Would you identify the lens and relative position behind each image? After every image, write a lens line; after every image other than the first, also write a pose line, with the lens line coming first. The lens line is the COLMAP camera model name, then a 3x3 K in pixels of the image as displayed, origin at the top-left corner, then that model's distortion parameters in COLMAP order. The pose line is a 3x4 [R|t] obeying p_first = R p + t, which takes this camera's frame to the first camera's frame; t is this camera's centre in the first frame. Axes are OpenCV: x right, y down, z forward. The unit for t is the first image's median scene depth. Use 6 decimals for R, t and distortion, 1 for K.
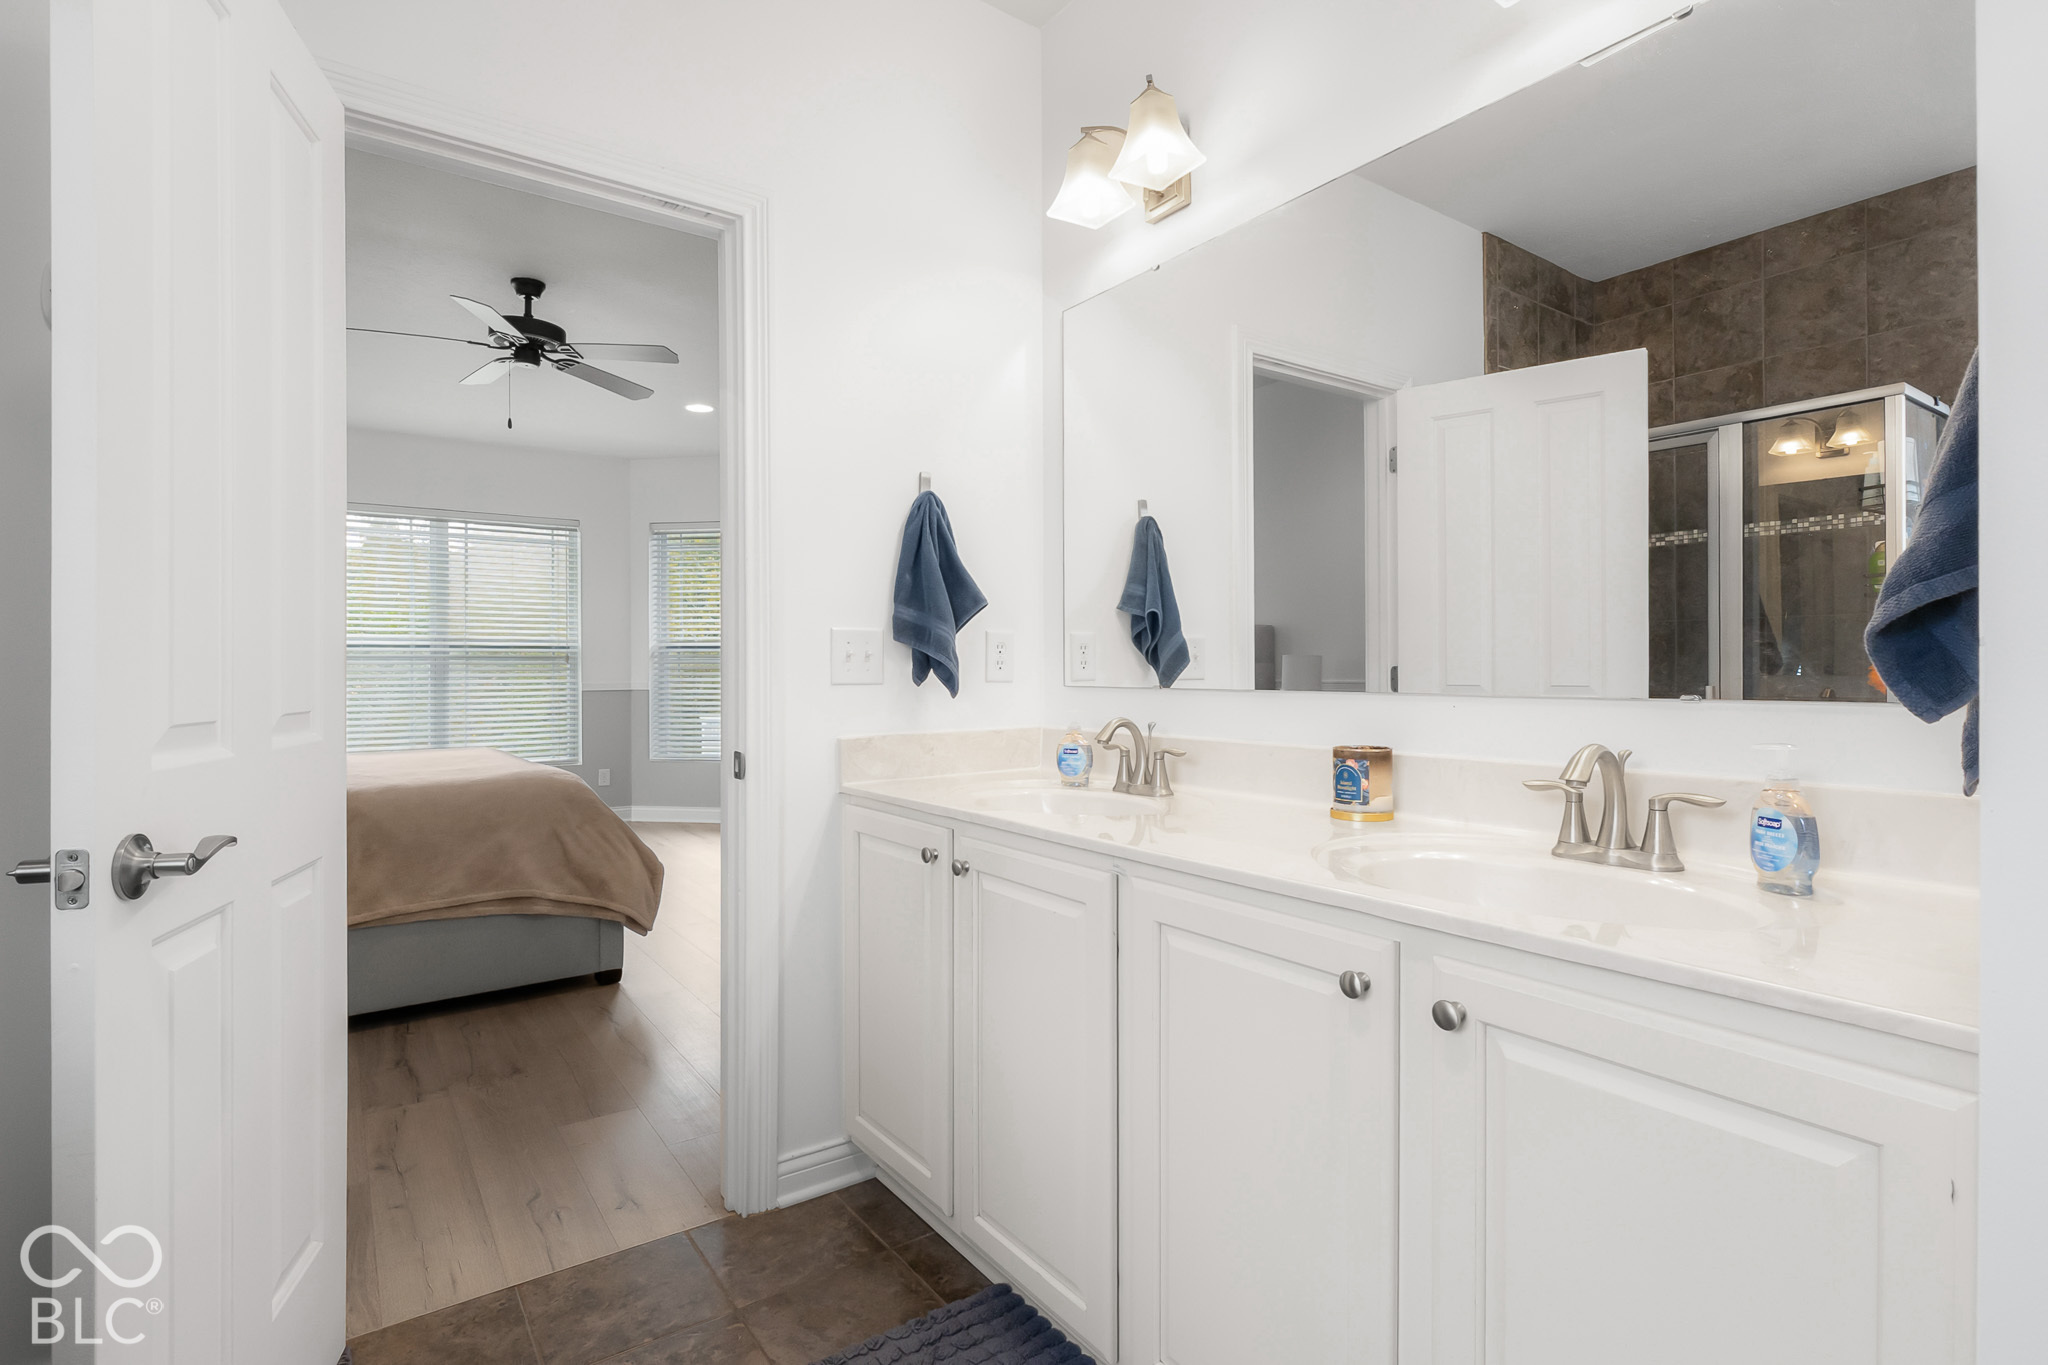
lens RADIAL K [[978.7, 0, 1030.4], [0, 978.7, 671.0], [0, 0, 1]] dist [-0.018527, -0.000319]
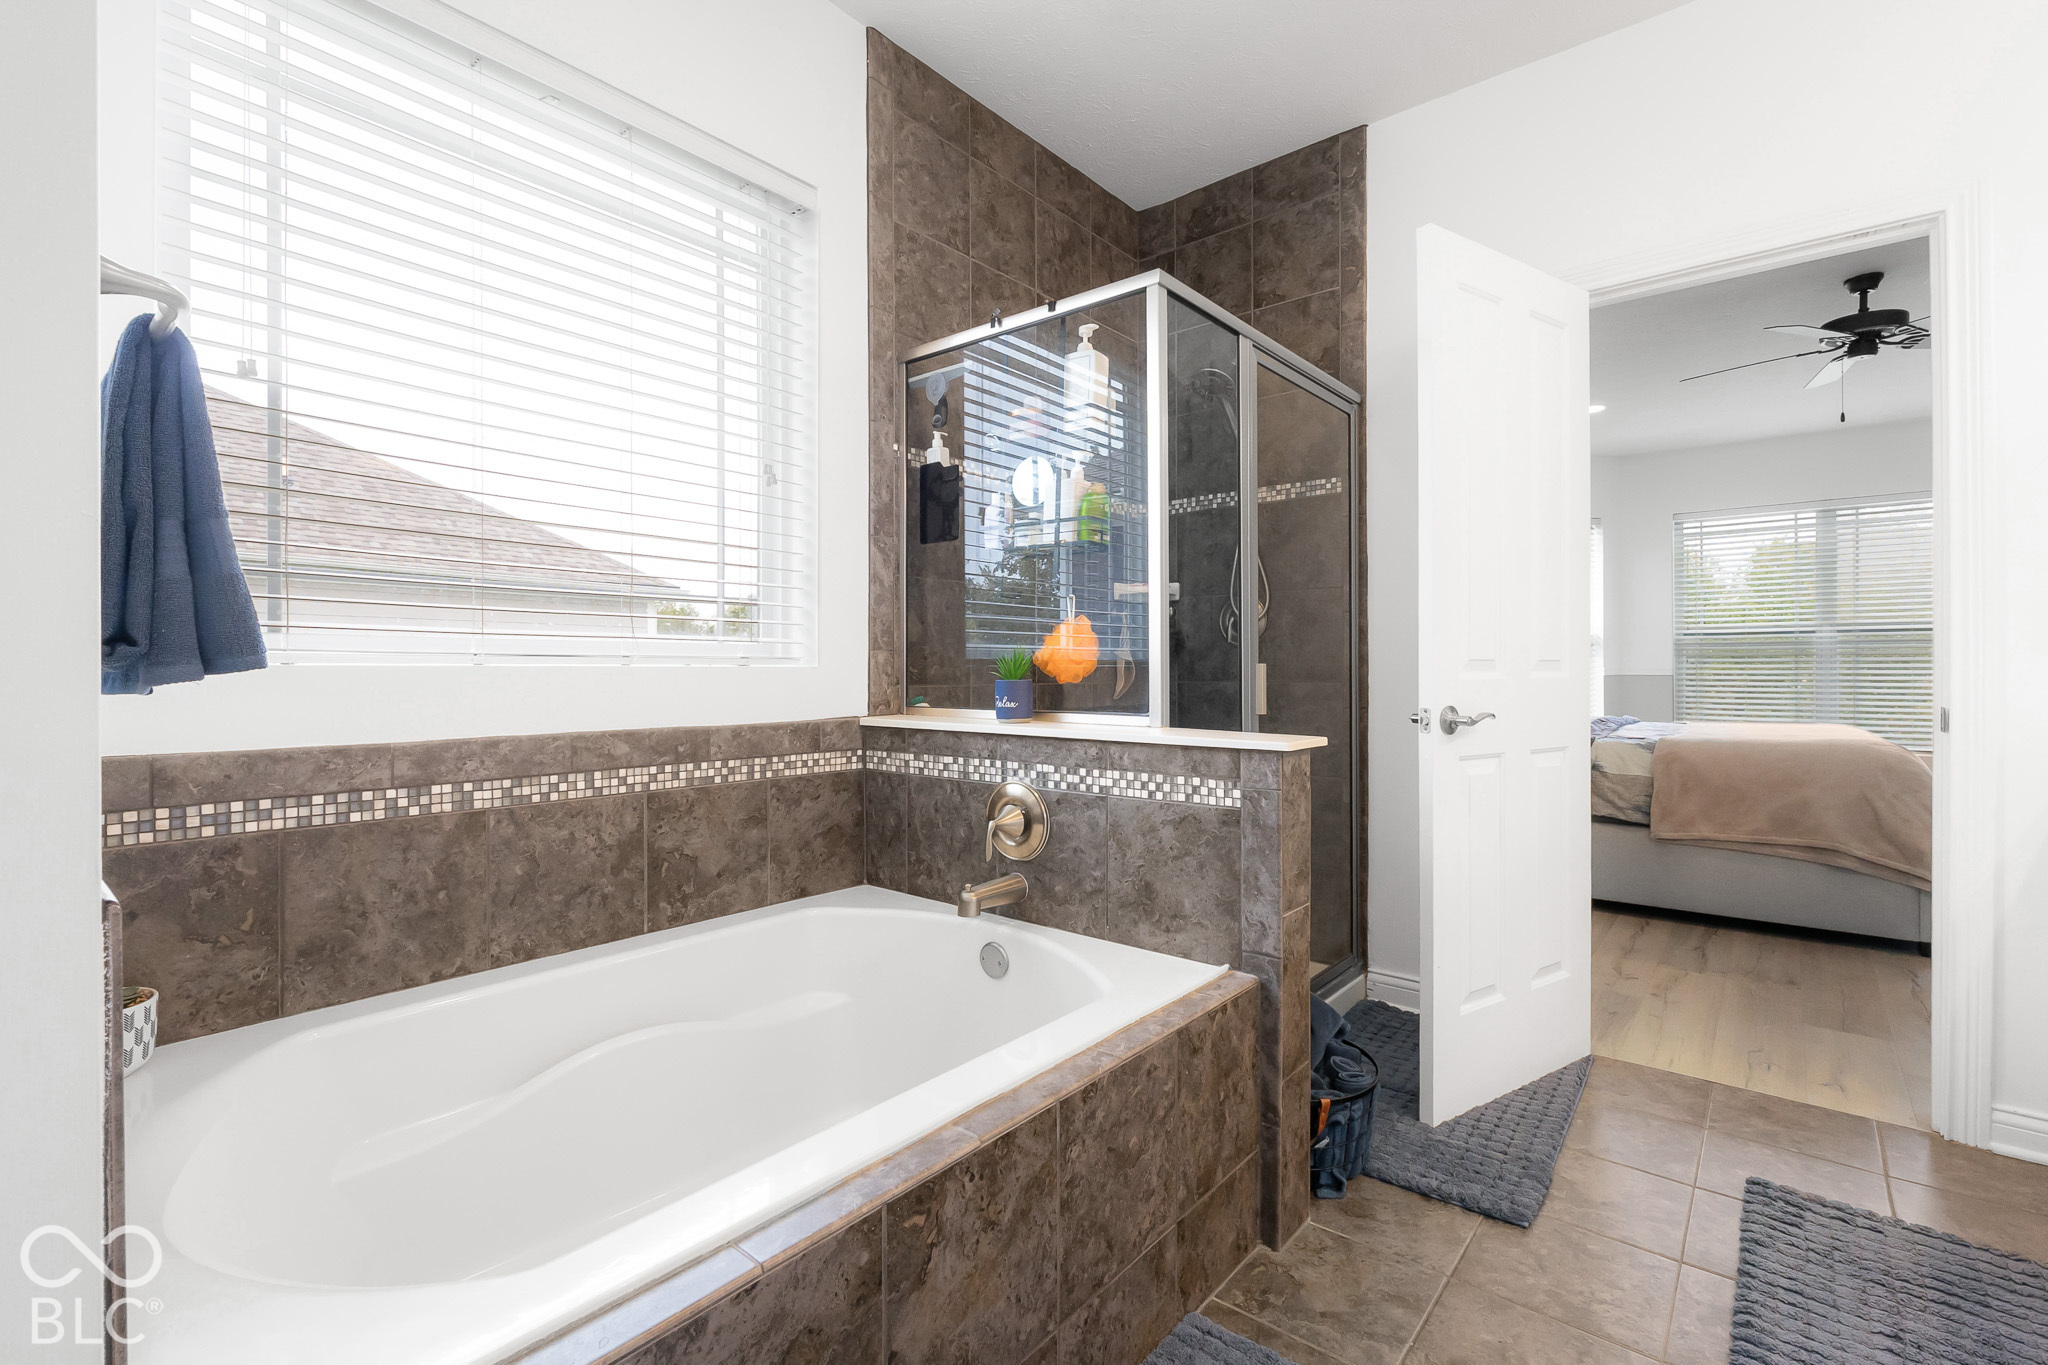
lens RADIAL K [[905.7, 0, 1020.7], [0, 905.7, 673.4], [0, 0, 1]] dist [-0.000929, 0.000105]
pose [[0.238607, 0.006235, -0.971096, 0.269331], [0.000959, 0.999977, 0.006656, 0.024018], [0.971116, -0.002520, 0.238595, -0.146021]]
